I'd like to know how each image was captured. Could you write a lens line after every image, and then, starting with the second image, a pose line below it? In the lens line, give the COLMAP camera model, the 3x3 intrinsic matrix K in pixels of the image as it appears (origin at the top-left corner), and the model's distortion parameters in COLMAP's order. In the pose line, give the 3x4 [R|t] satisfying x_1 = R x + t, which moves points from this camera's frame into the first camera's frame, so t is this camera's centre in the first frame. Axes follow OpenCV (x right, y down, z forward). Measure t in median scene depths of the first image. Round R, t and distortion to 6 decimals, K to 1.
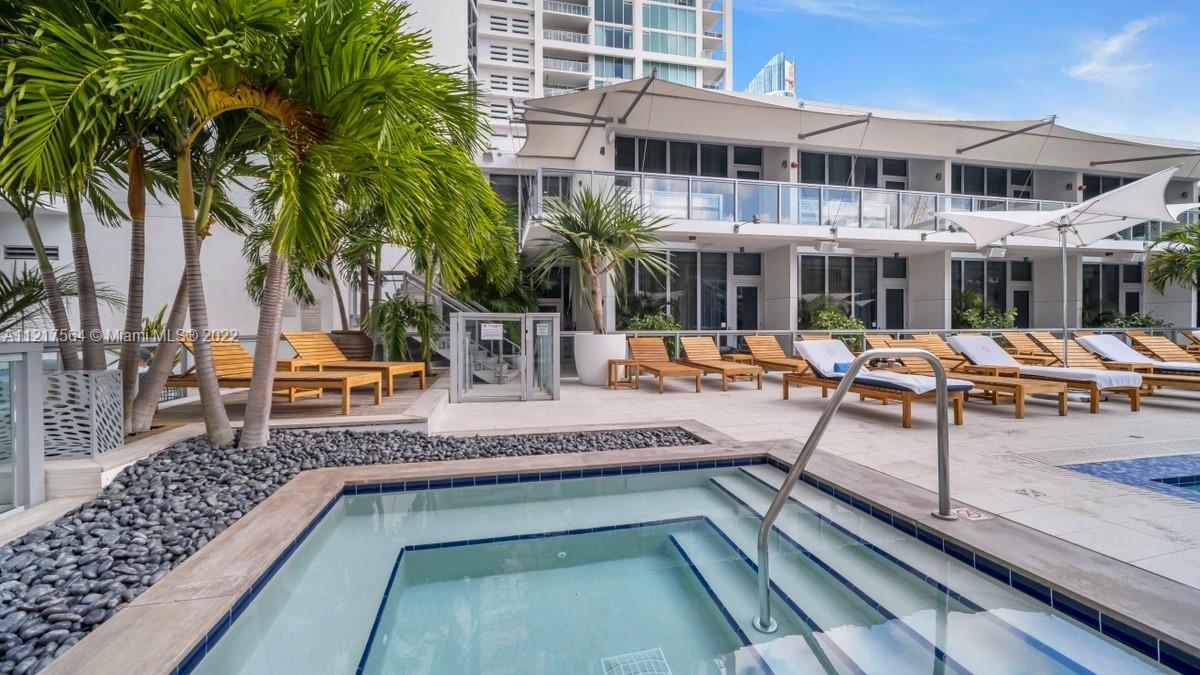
lens RADIAL K [[475.1, 0, 594.2], [0, 475.1, 325.9], [0, 0, 1]] dist [-0.000616, -0.000042]
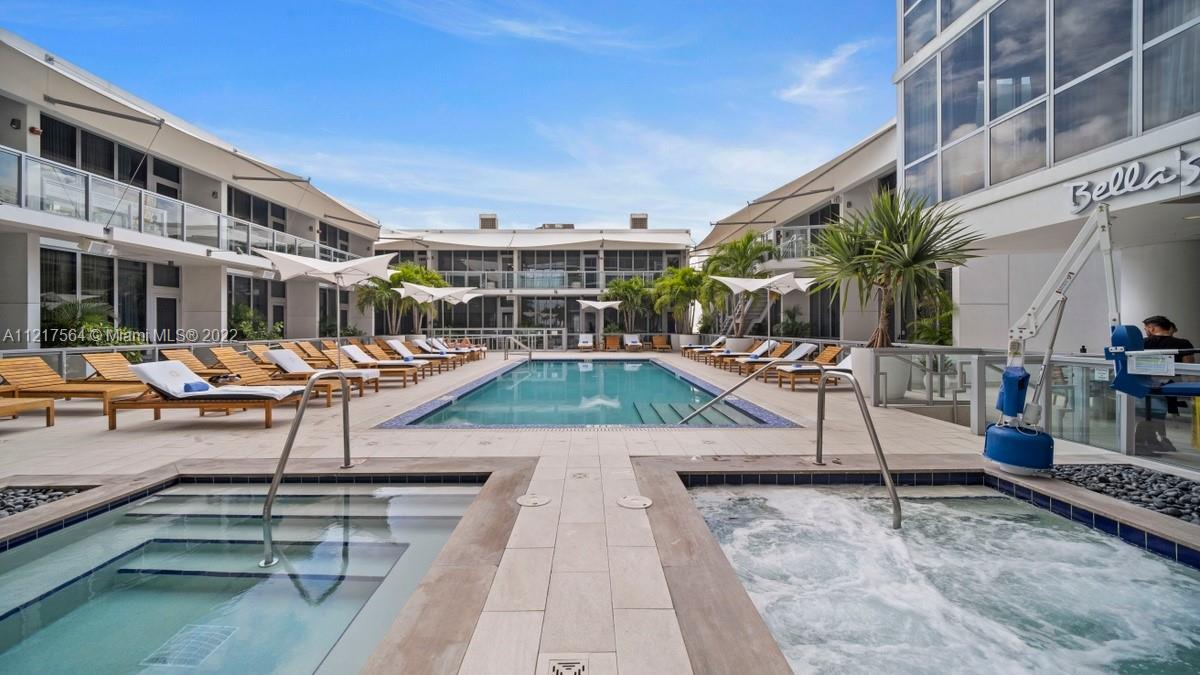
lens RADIAL K [[475.1, 0, 594.2], [0, 475.1, 325.9], [0, 0, 1]] dist [-0.000616, -0.000042]
pose [[0.207194, 0.005618, 0.978284, -0.149177], [-0.000058, 0.999984, -0.005730, -0.019647], [-0.978300, 0.001131, 0.207191, -0.047469]]
